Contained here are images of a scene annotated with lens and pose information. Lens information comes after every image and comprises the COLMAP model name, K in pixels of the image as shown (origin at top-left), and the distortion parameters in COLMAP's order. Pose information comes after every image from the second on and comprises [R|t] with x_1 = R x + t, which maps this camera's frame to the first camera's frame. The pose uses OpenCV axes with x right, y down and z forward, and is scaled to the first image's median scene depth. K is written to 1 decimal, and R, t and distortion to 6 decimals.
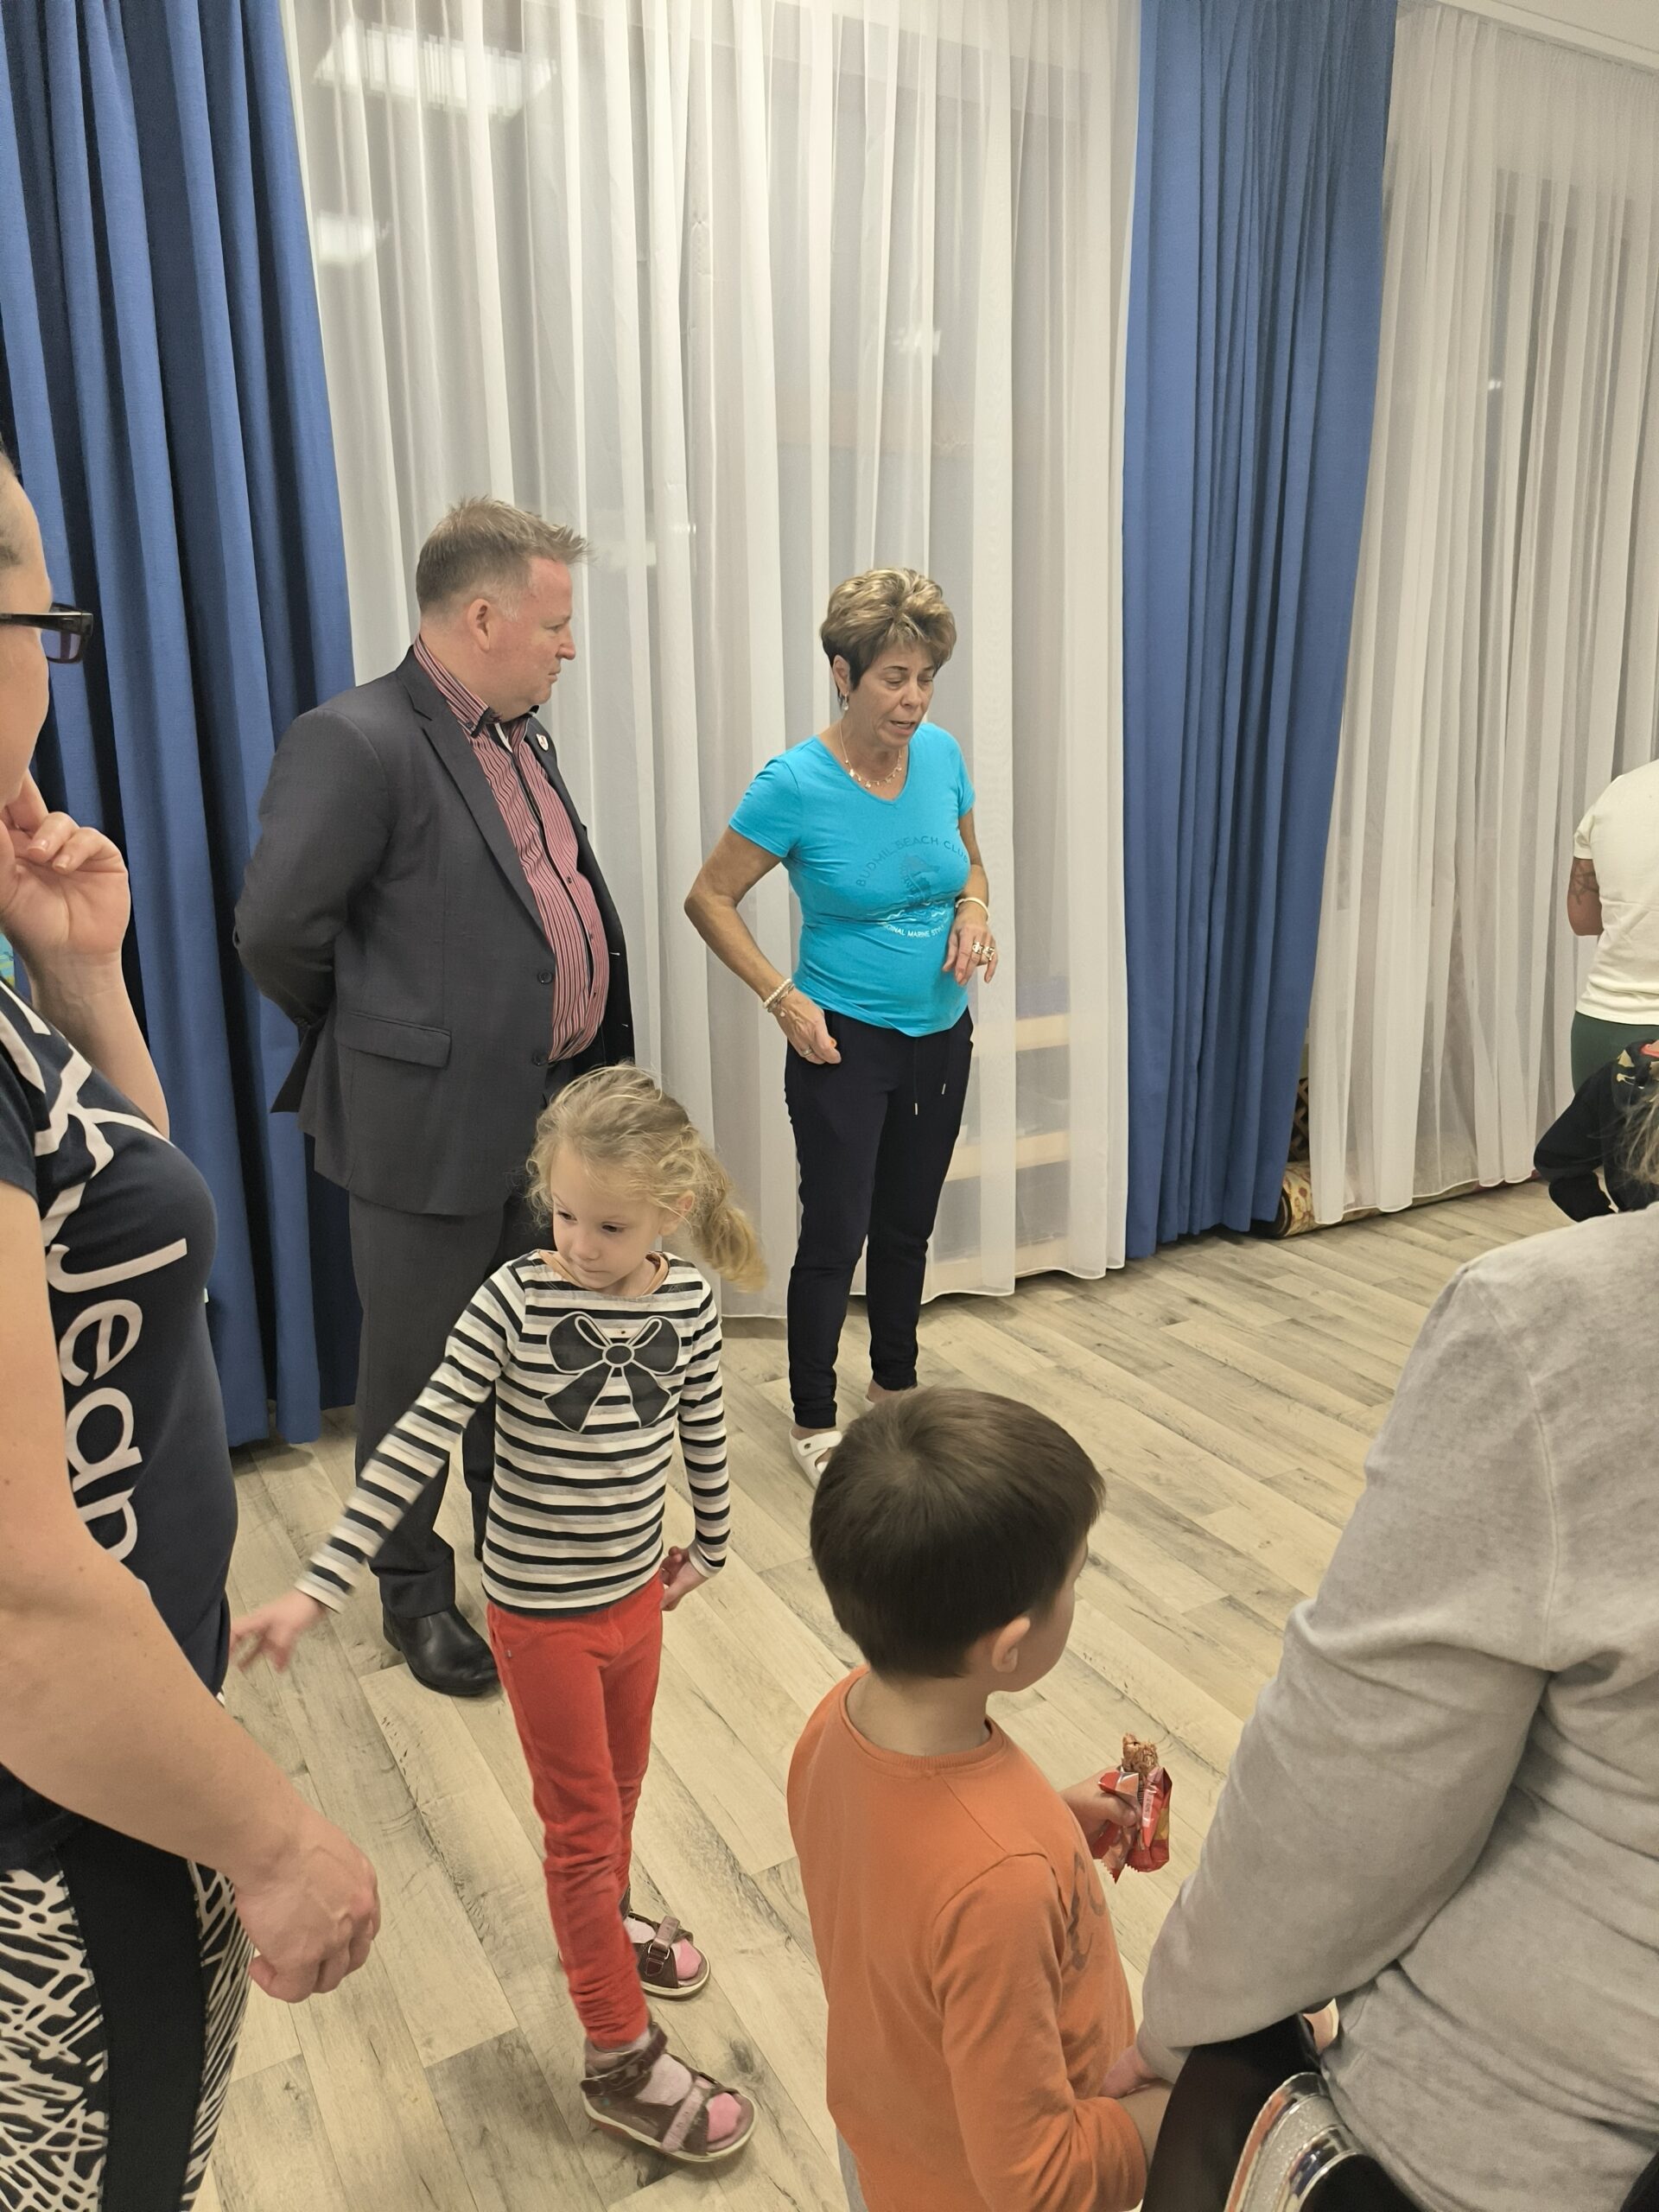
lens RADIAL K [[1553.2, 0, 835.8], [0, 1553.2, 1114.7], [0, 0, 1]] dist [0.045947, -0.022712]
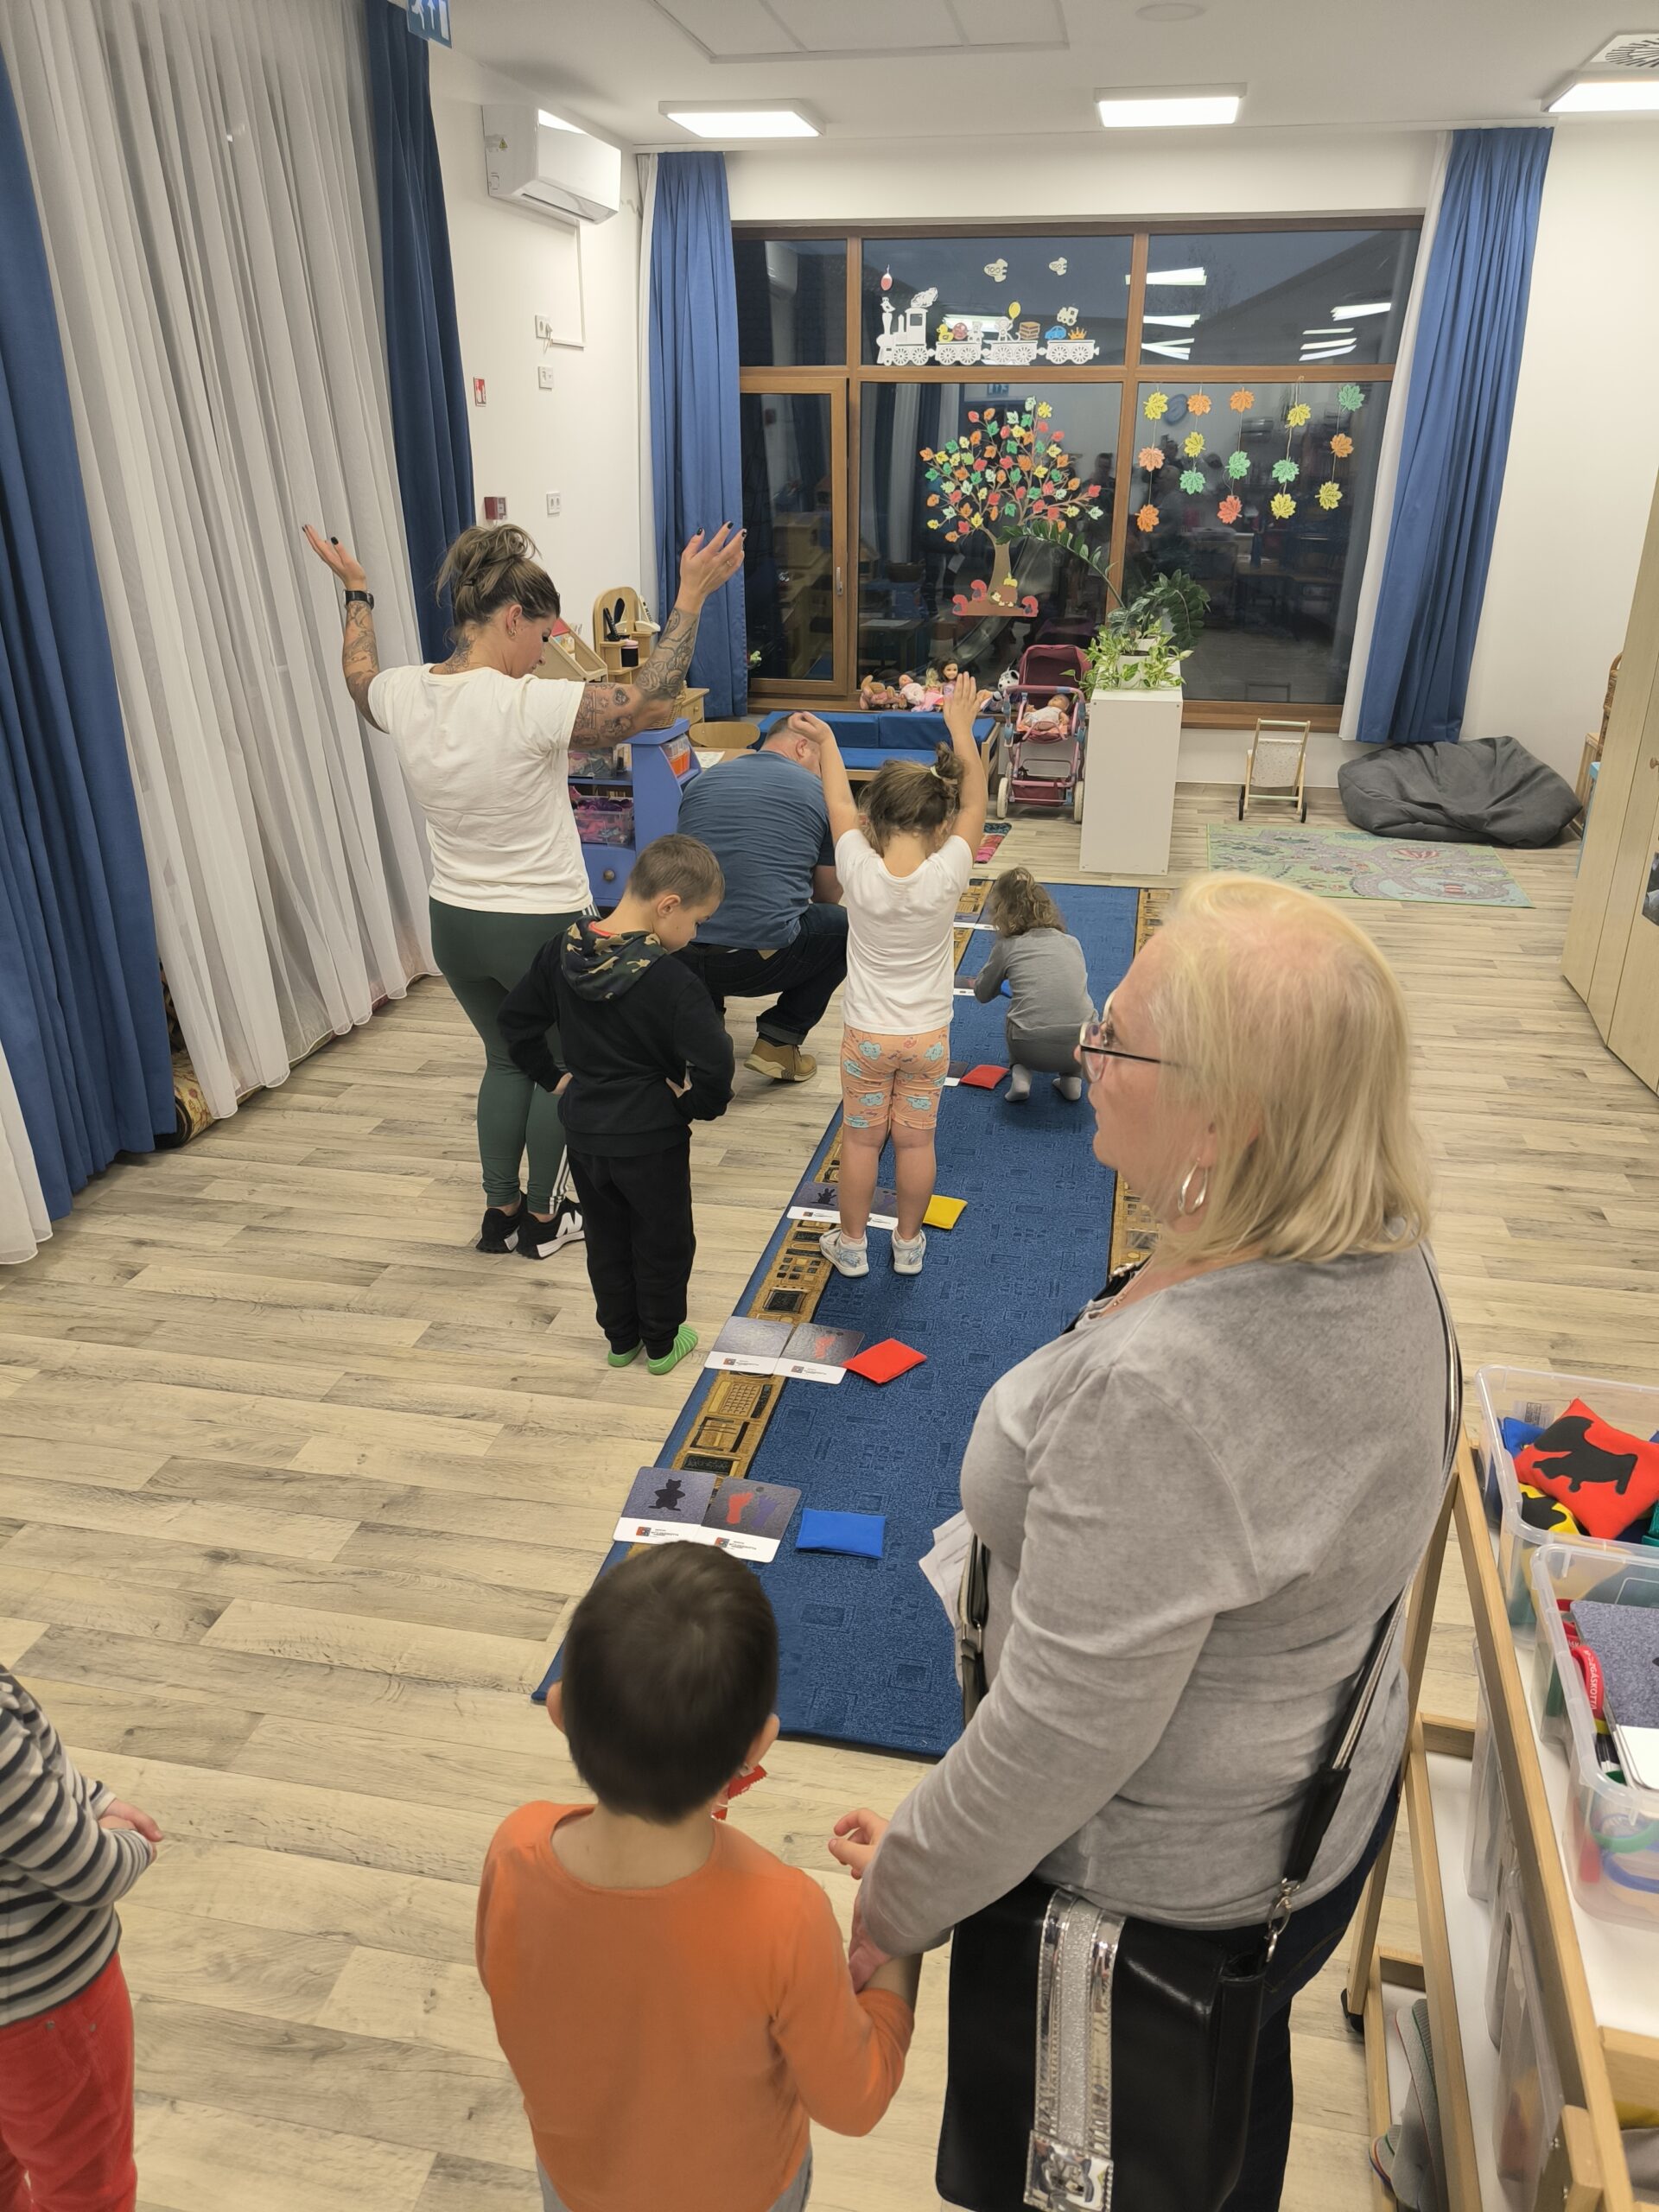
lens RADIAL K [[1553.2, 0, 834.0], [0, 1553.2, 1108.5], [0, 0, 1]] dist [0.045947, -0.022712]
pose [[0.656905, -0.295103, 0.693822, -0.126313], [0.190034, 0.955316, 0.226401, -0.091501], [-0.729632, -0.016874, 0.683632, 0.039422]]
